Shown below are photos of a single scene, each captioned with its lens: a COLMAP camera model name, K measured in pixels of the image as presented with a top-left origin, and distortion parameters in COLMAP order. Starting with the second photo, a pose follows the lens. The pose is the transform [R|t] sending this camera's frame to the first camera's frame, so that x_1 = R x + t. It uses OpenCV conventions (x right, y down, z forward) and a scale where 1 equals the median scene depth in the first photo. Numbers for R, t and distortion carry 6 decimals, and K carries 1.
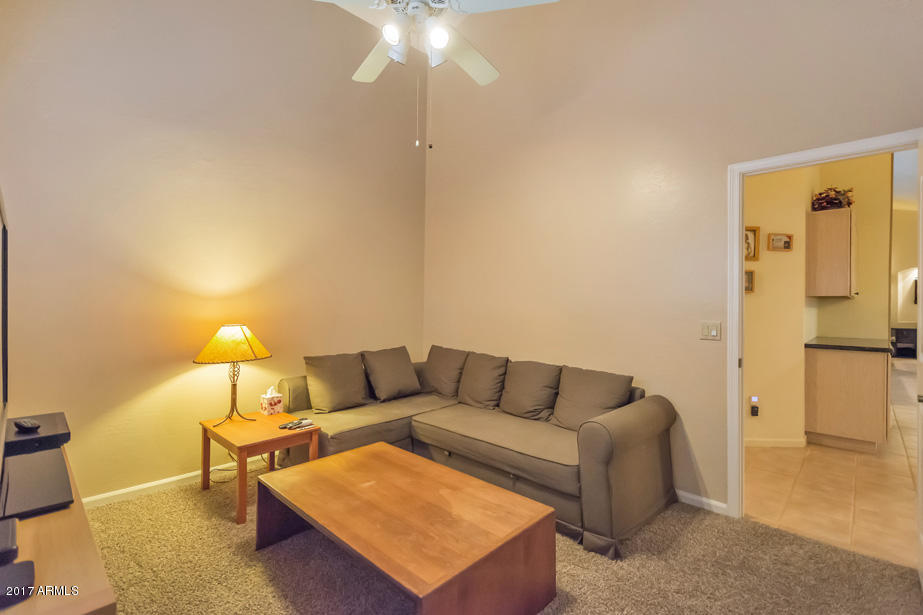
lens RADIAL K [[418.2, 0, 462.7], [0, 418.2, 303.2], [0, 0, 1]] dist [0.009680, 0.000383]
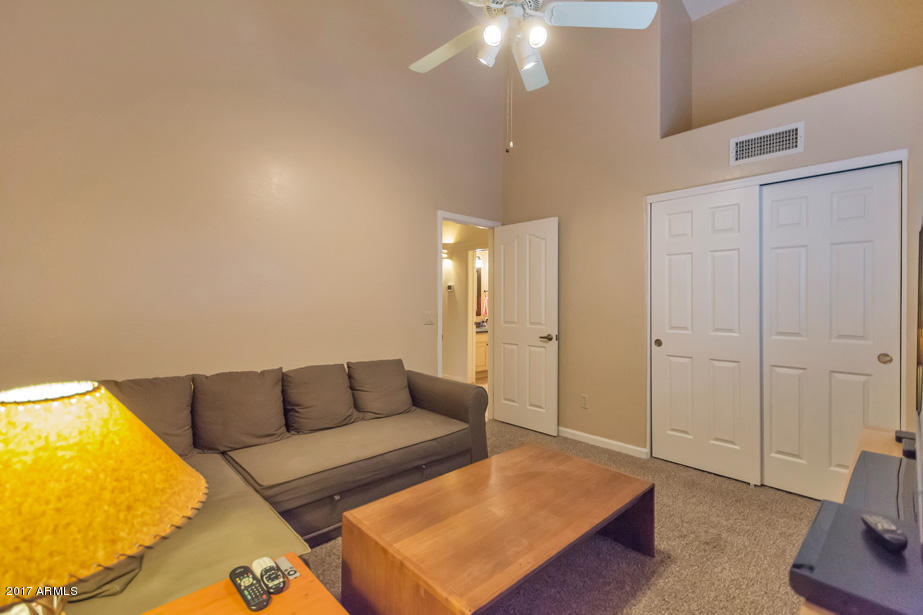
lens RADIAL K [[404.3, 0, 462.7], [0, 404.3, 299.1], [0, 0, 1]] dist [0.001056, 0.000335]
pose [[0.065900, -0.000929, 0.997826, -0.857757], [-0.001329, 0.999999, 0.001018, -0.004141], [-0.997825, -0.001393, 0.065899, 0.820078]]
